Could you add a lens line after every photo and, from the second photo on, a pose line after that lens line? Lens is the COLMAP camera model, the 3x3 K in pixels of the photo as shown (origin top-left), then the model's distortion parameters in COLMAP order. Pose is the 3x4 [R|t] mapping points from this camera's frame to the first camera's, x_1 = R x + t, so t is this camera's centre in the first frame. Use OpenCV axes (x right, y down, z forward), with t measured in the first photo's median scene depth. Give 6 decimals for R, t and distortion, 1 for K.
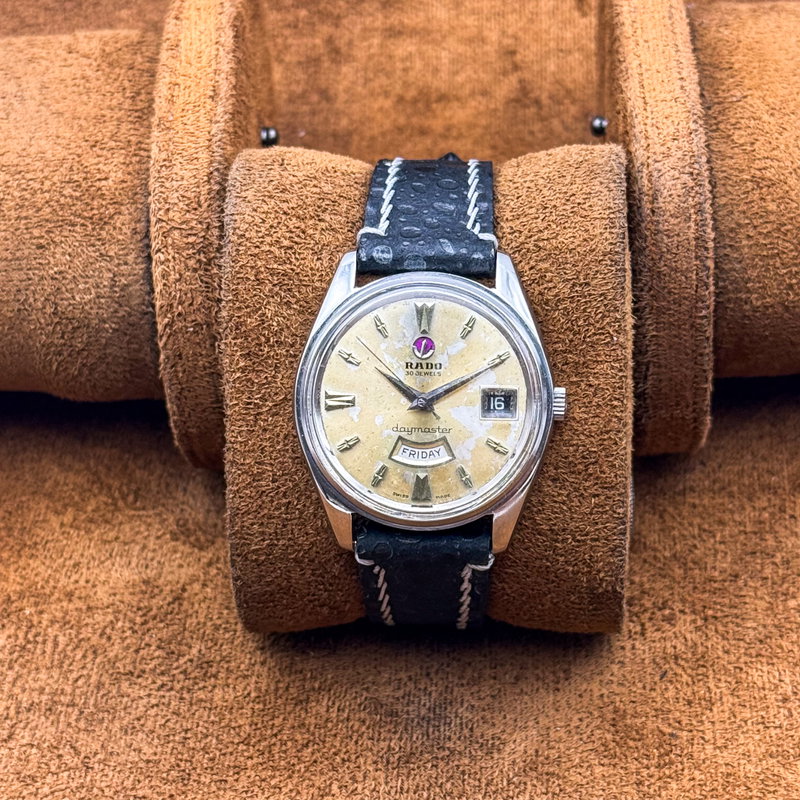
lens RADIAL K [[2186.2, 0, 405.5], [0, 2186.2, 392.8], [0, 0, 1]] dist [0.231146, 0.000000]
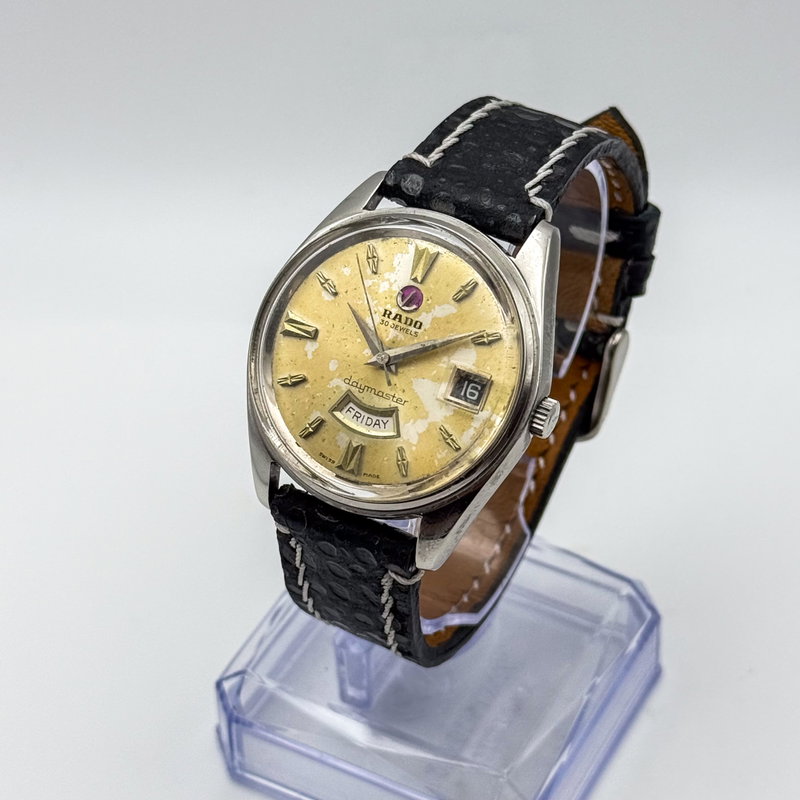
lens RADIAL K [[2186.2, 0, 393.5], [0, 2186.2, 397.6], [0, 0, 1]] dist [0.231146, 0.000000]
pose [[0.902538, 0.312199, -0.296574, 0.254417], [-0.331599, 0.943282, -0.016148, 0.029509], [0.274712, 0.112918, 0.954873, 0.206106]]
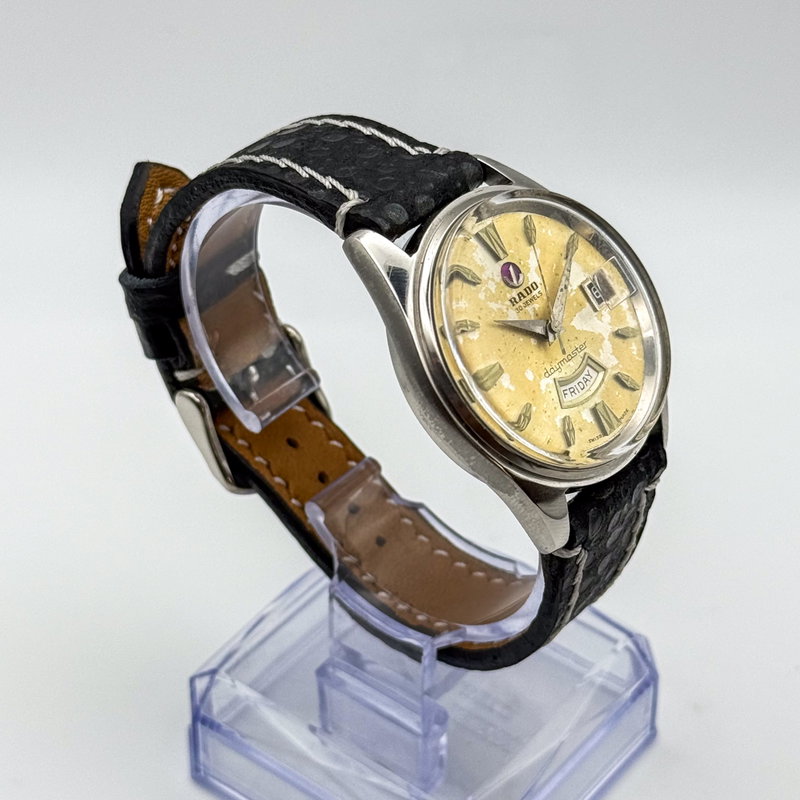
lens RADIAL K [[2186.2, 0, 393.6], [0, 2186.2, 395.4], [0, 0, 1]] dist [0.231146, 0.000000]
pose [[0.579923, -0.464162, 0.669510, -0.570349], [0.561097, 0.823392, 0.084830, -0.075819], [-0.590644, 0.326465, 0.737943, 0.429267]]
